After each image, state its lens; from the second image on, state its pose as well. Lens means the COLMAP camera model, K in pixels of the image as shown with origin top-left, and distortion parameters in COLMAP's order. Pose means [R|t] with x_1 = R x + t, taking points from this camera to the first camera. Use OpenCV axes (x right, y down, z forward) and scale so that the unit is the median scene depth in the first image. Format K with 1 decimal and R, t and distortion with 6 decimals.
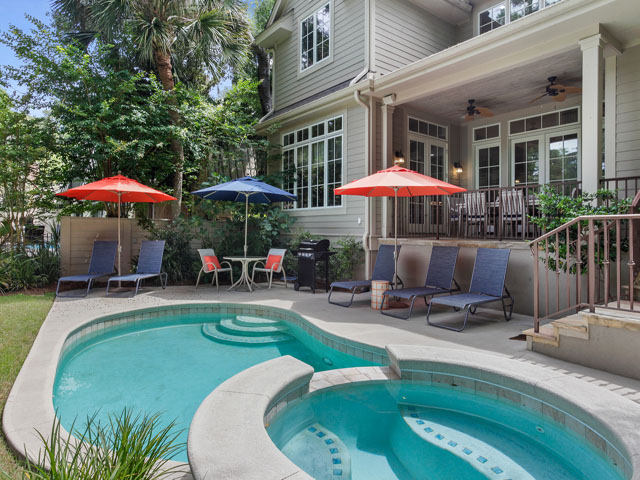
lens RADIAL K [[402.9, 0, 330.0], [0, 402.9, 227.8], [0, 0, 1]] dist [-0.010536, -0.001229]
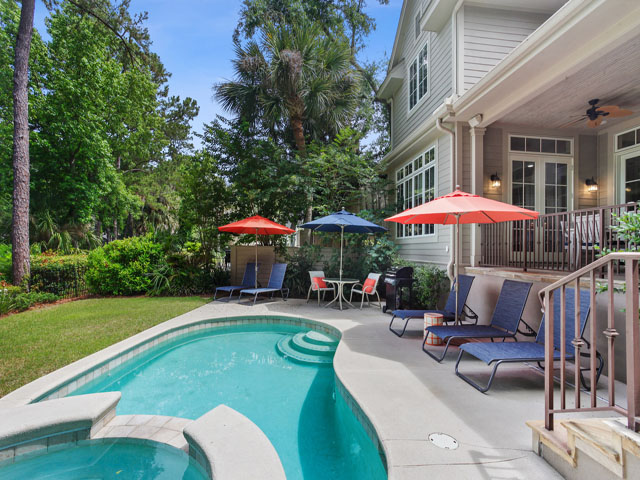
lens RADIAL K [[319.1, 0, 322.7], [0, 319.1, 245.1], [0, 0, 1]] dist [-0.004005, 0.004877]
pose [[0.852823, -0.002751, -0.522193, 0.225921], [-0.006520, 0.999852, -0.015915, -0.012514], [0.522160, 0.016978, 0.852679, 0.173092]]
